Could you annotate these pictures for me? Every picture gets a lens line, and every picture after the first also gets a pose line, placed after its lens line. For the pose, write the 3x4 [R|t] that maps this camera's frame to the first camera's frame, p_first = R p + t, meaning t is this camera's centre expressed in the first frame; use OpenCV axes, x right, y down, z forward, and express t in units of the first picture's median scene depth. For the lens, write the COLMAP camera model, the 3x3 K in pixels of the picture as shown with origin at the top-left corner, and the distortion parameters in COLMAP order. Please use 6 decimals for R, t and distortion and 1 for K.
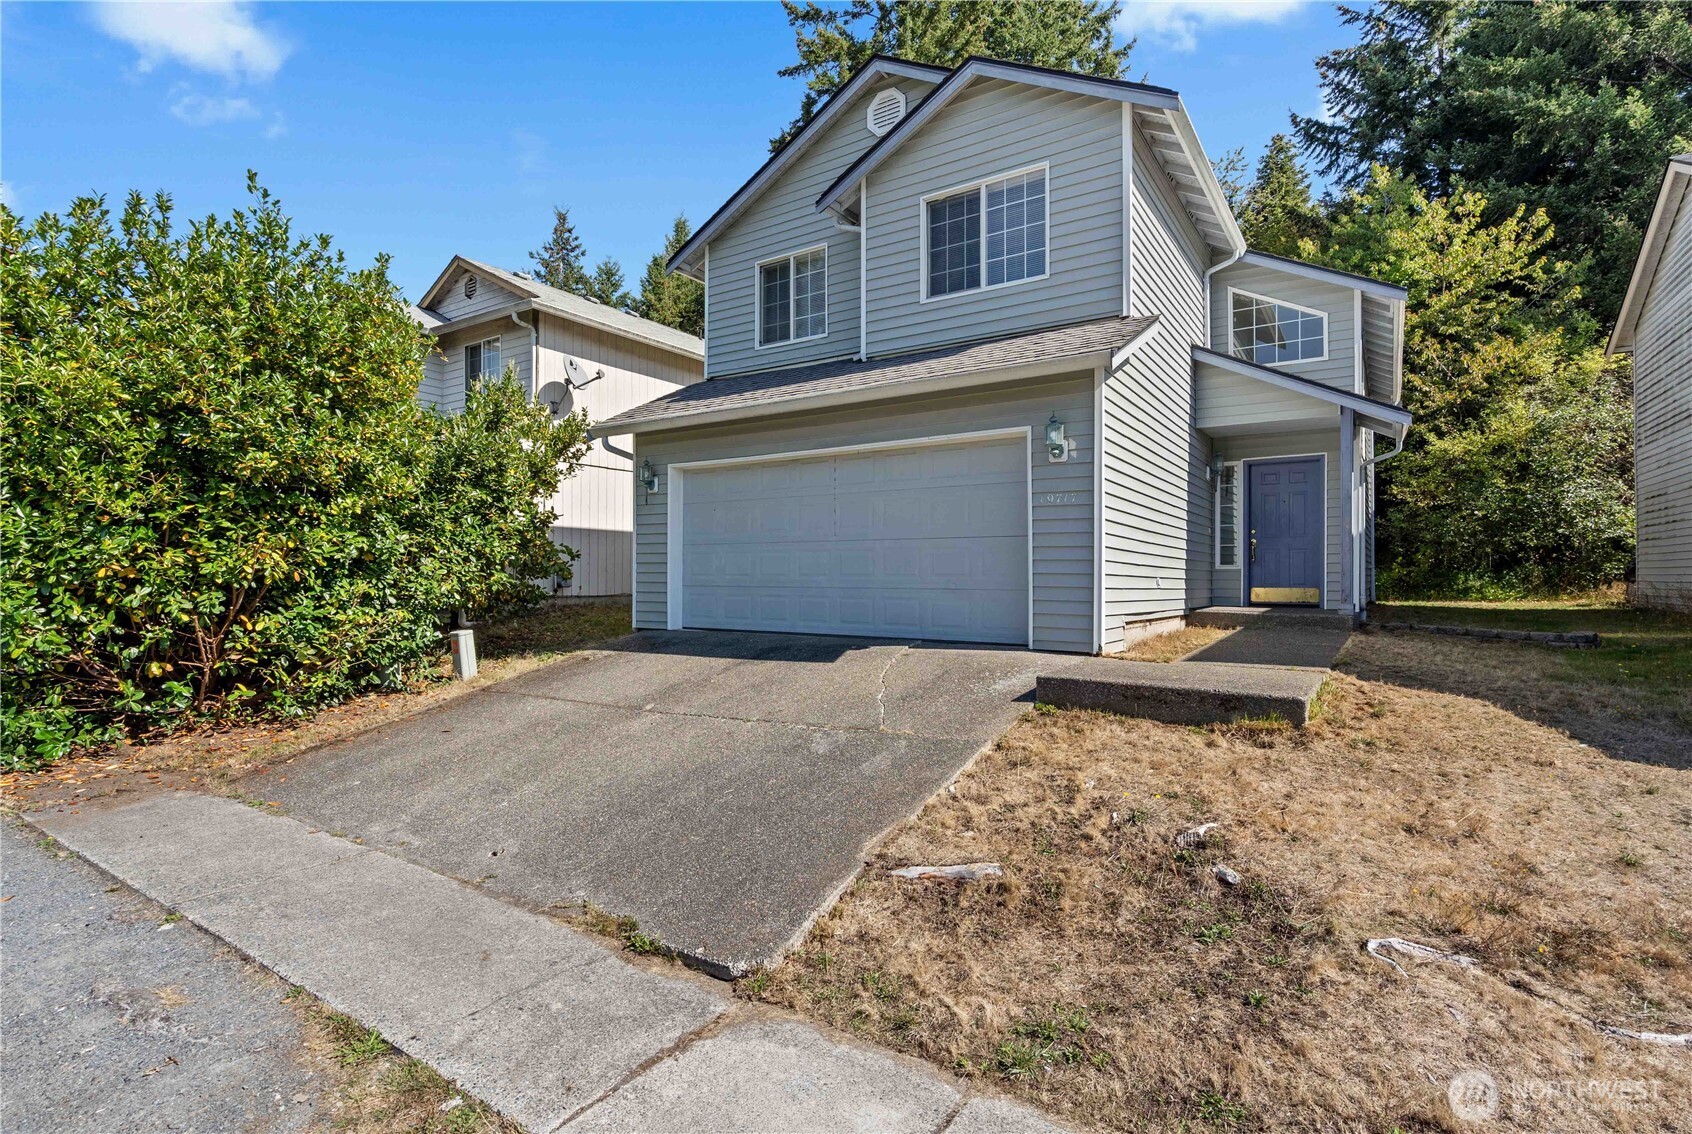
lens RADIAL K [[784.9, 0, 856.3], [0, 784.9, 579.6], [0, 0, 1]] dist [-0.012358, 0.000785]
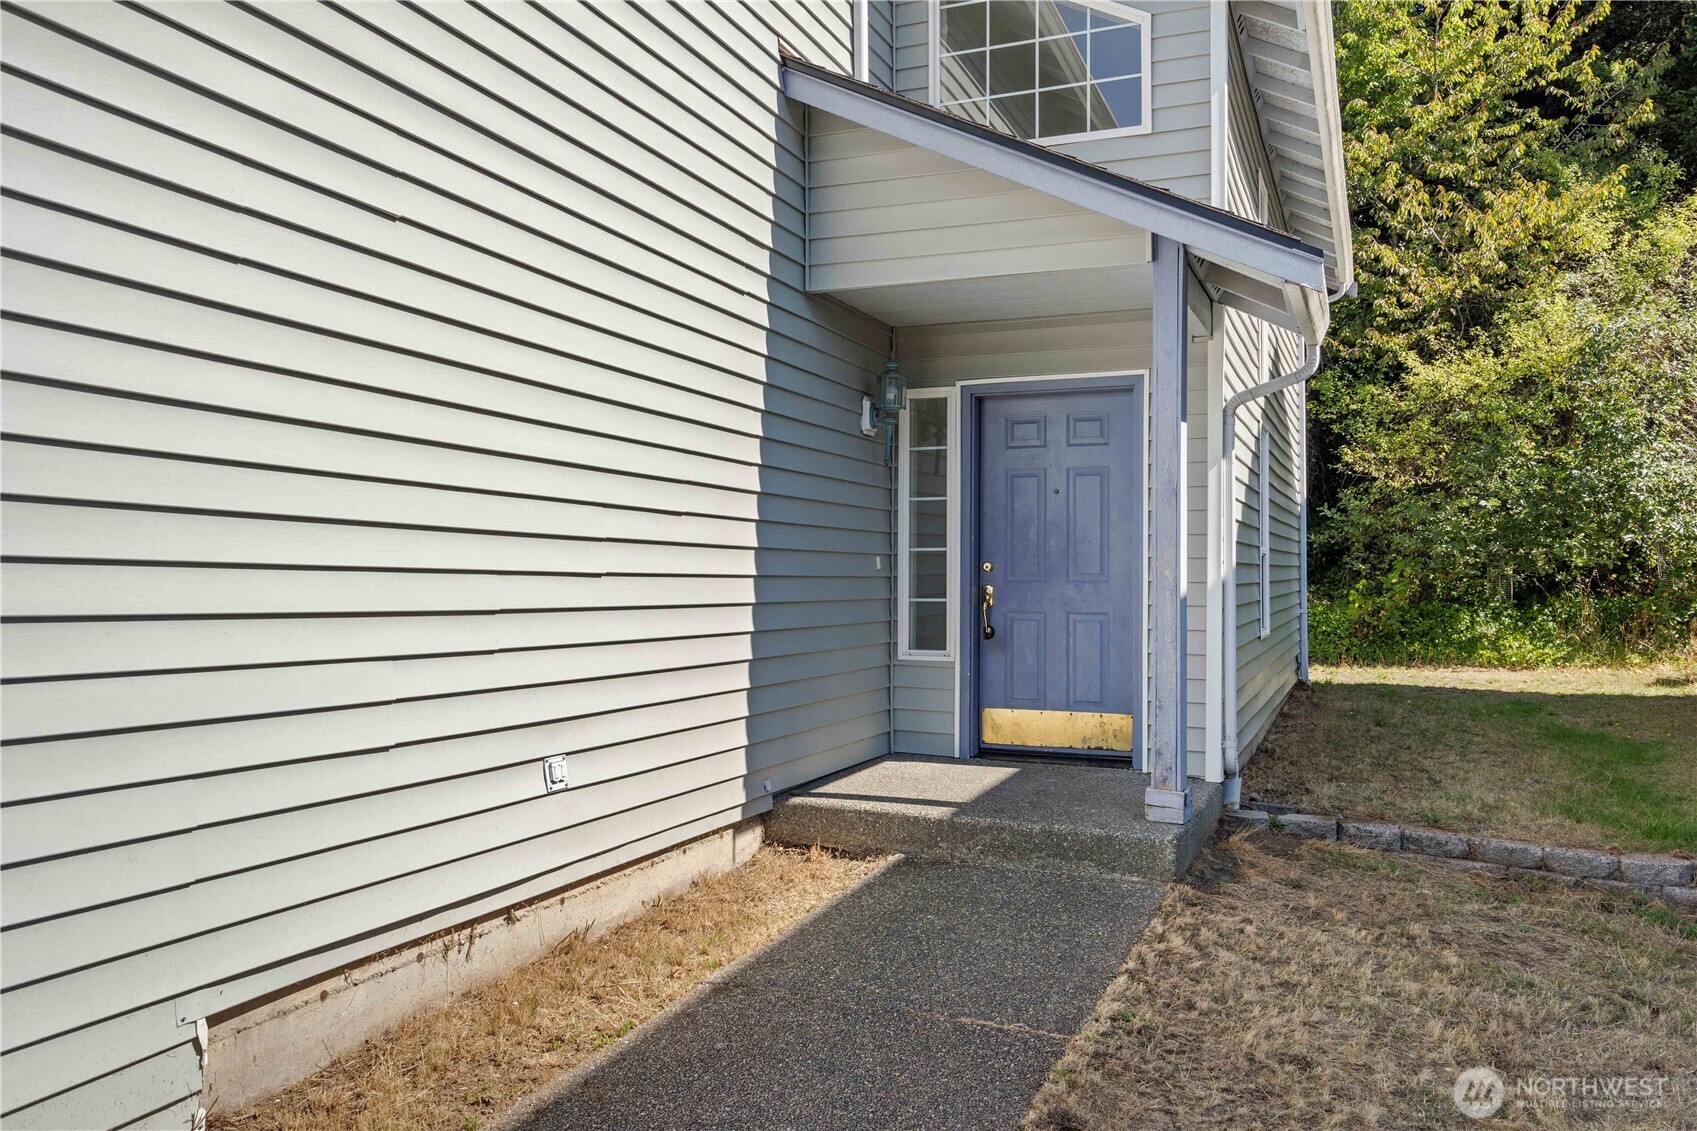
lens RADIAL K [[1270.8, 0, 843.0], [0, 1270.8, 561.7], [0, 0, 1]] dist [0.011613, 0.003309]
pose [[0.979235, 0.002040, 0.202720, 0.172677], [0.000695, 0.999910, -0.013422, -0.031081], [-0.202729, 0.013285, 0.979145, 0.217641]]
